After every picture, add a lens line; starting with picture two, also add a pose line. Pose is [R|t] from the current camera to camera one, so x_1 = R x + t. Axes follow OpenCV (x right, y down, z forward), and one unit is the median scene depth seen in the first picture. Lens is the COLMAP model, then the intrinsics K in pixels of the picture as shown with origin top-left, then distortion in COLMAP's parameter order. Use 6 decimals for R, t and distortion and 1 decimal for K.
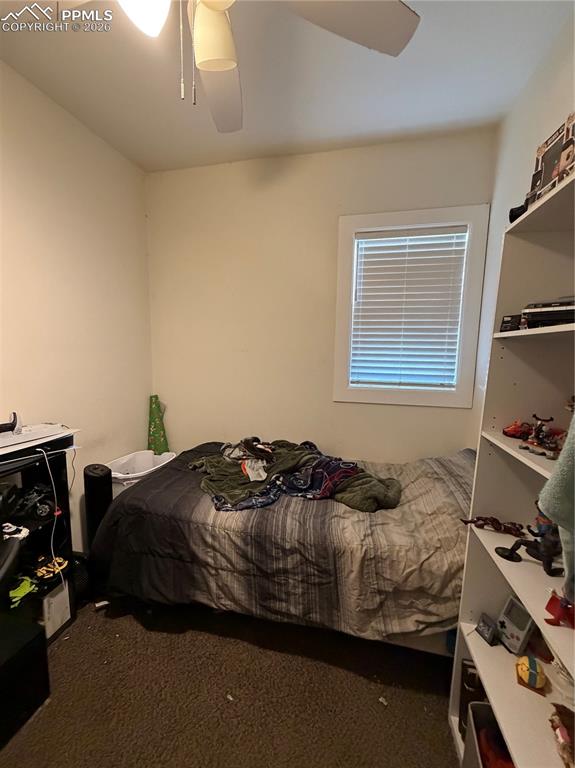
lens RADIAL K [[307.9, 0, 287.5], [0, 307.9, 384.0], [0, 0, 1]] dist [0.011923, -0.000043]
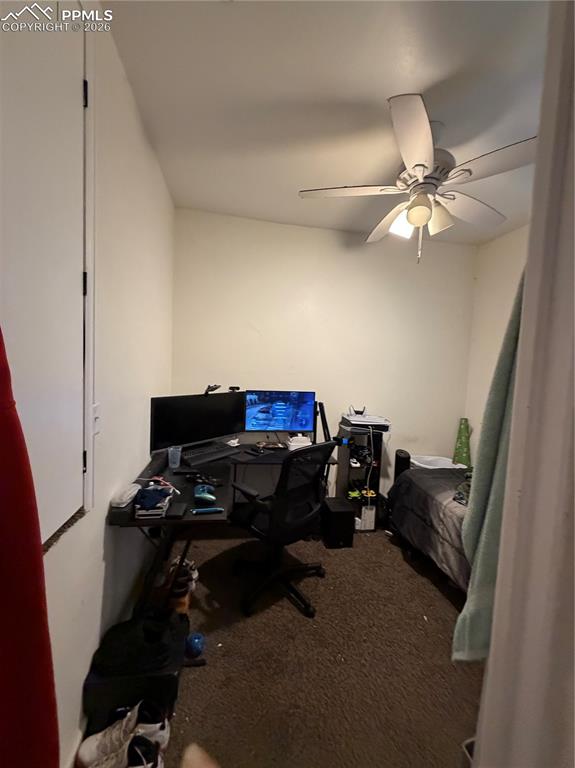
lens RADIAL K [[307.9, 0, 287.5], [0, 307.9, 384.0], [0, 0, 1]] dist [0.011923, -0.000043]
pose [[0.396977, 0.054960, -0.916182, 0.681648], [-0.154046, 0.988035, -0.007477, 0.032871], [0.904809, 0.144103, 0.400694, -0.260551]]
